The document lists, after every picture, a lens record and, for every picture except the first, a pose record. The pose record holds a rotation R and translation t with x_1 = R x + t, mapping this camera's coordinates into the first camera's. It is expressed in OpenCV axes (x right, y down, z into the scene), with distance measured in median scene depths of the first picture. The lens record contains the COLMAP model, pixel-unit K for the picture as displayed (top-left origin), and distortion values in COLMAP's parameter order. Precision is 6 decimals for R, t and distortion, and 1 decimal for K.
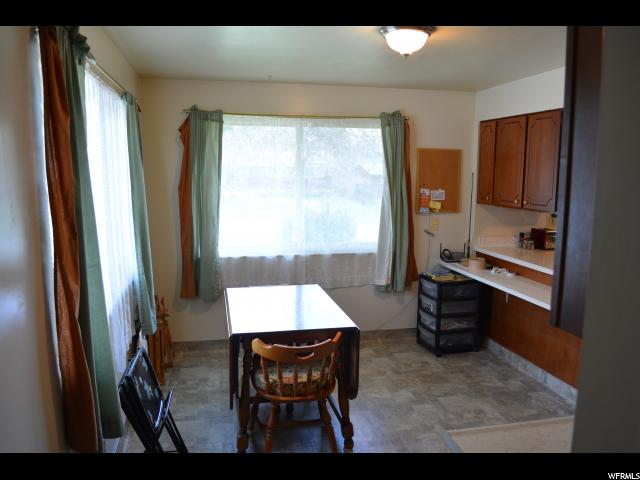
lens RADIAL K [[512.2, 0, 318.6], [0, 512.2, 240.4], [0, 0, 1]] dist [-0.057564, -0.014683]
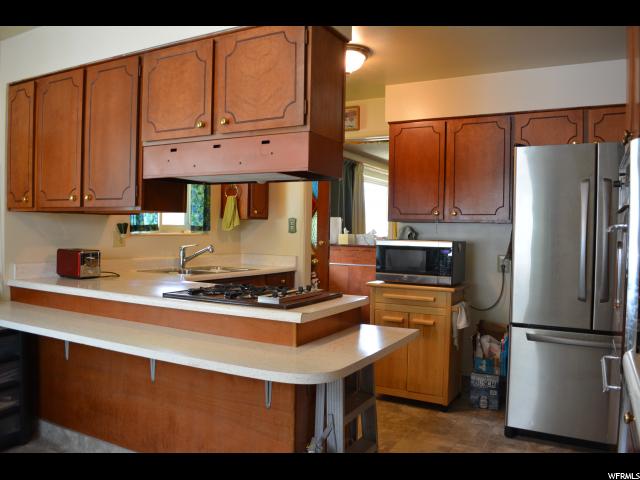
lens RADIAL K [[512.2, 0, 318.5], [0, 512.2, 241.9], [0, 0, 1]] dist [-0.057564, -0.014683]
pose [[0.659323, -0.022925, 0.751510, 0.098074], [0.080857, 0.995900, -0.040558, 0.027552], [-0.747499, 0.087506, 0.658474, 0.303069]]
